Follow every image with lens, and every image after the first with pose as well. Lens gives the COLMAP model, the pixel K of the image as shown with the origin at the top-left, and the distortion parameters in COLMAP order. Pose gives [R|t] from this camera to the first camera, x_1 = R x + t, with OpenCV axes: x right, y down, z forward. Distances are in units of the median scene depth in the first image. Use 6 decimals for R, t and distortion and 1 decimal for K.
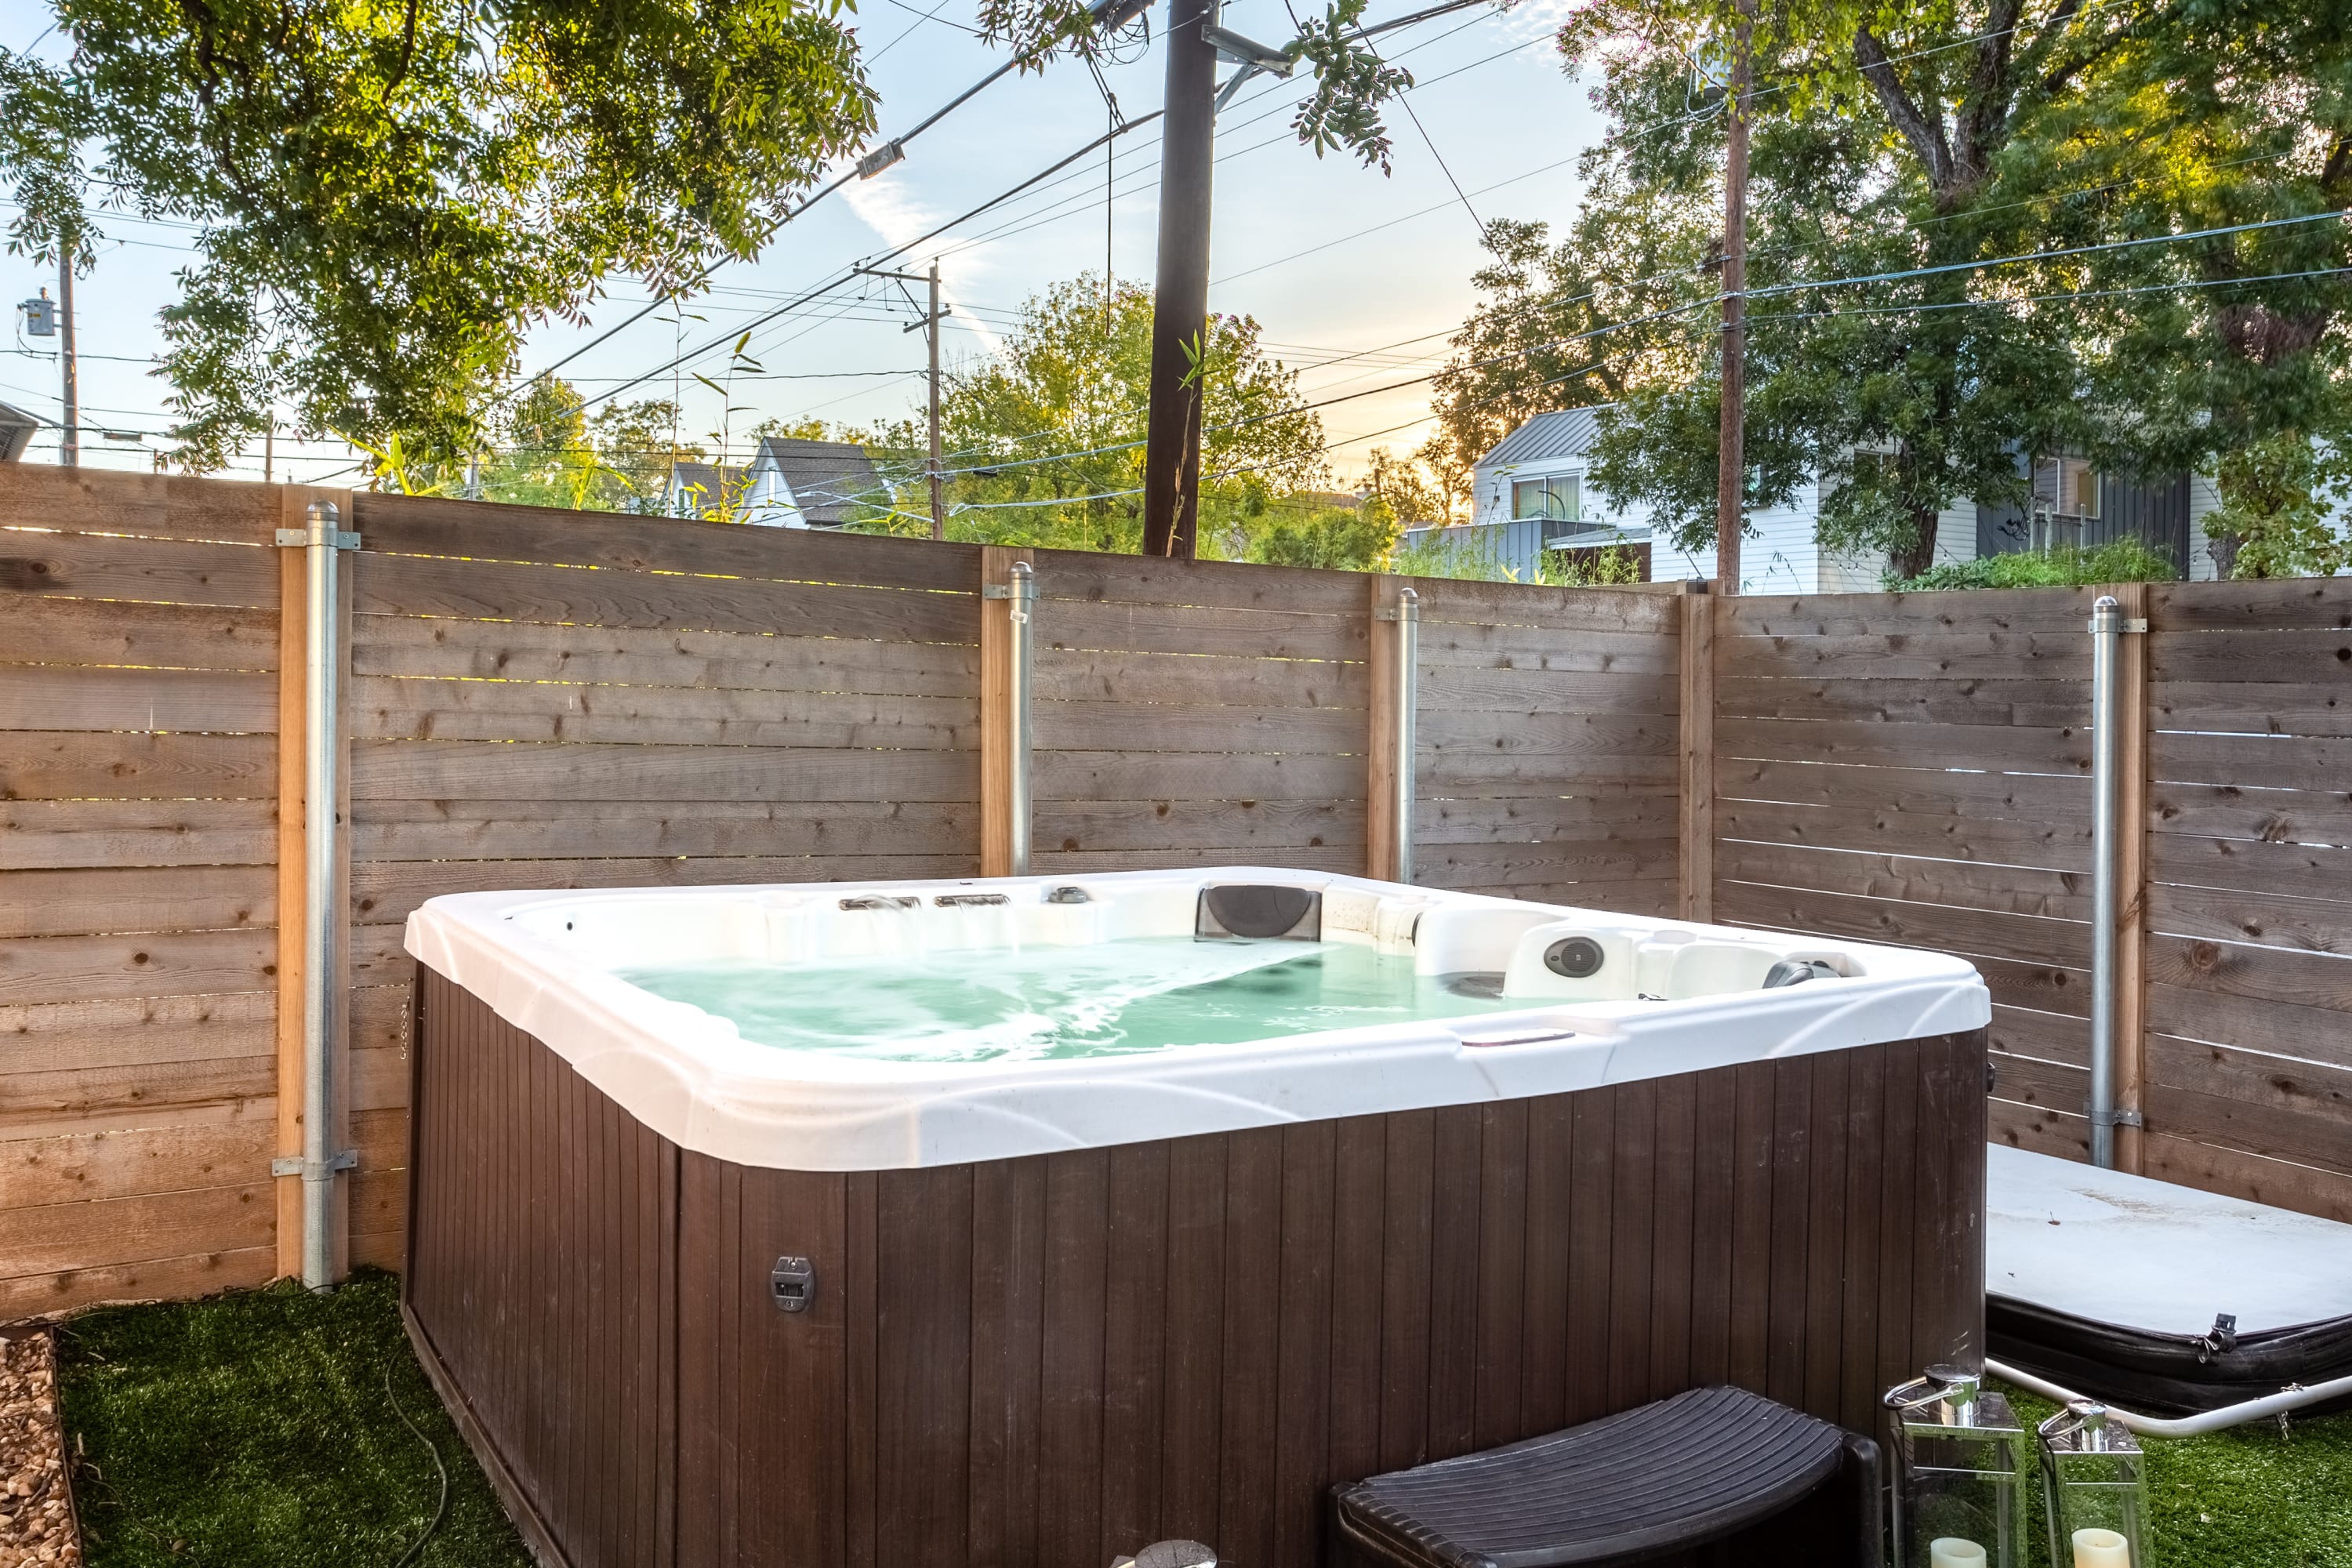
lens RADIAL K [[1862.9, 0, 1176.0], [0, 1862.9, 784.0], [0, 0, 1]] dist [0.002281, -0.001770]
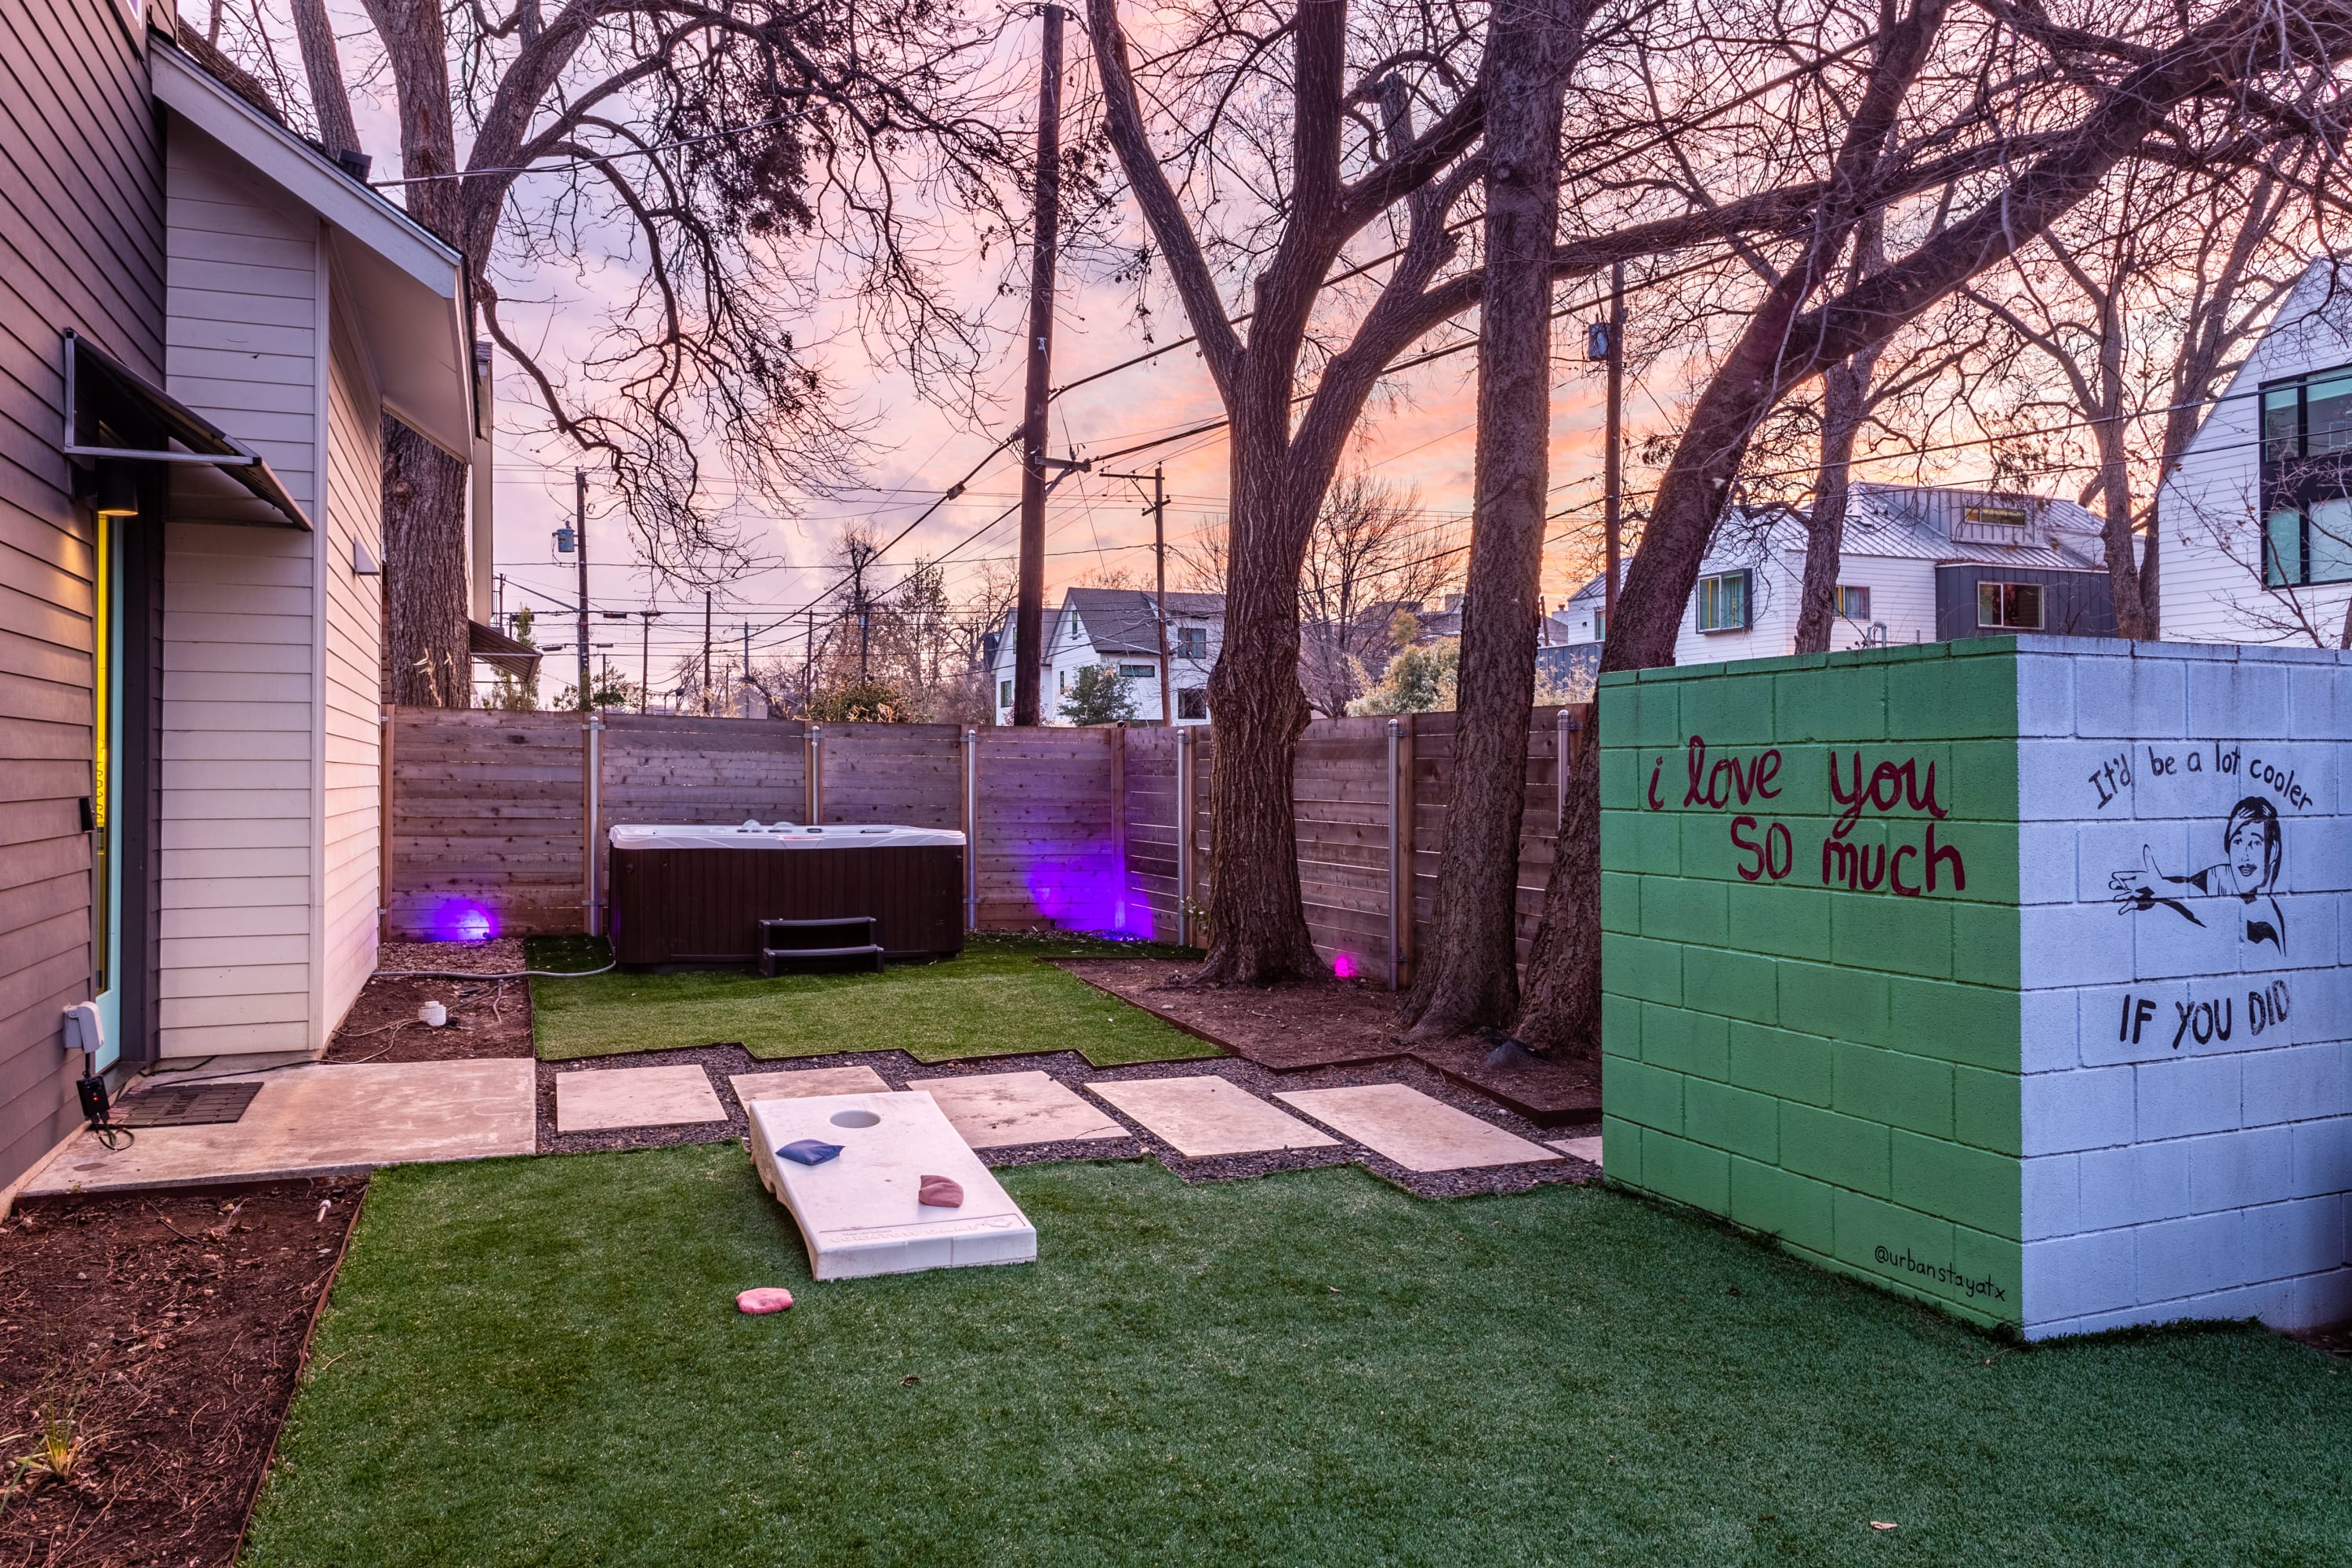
lens RADIAL K [[1862.9, 0, 1176.0], [0, 1862.9, 784.0], [0, 0, 1]] dist [0.002281, -0.001770]
pose [[0.971760, -0.015662, -0.235450, 0.210333], [0.003122, 0.998561, -0.053538, 0.024920], [0.235950, 0.051291, 0.970411, -0.316679]]
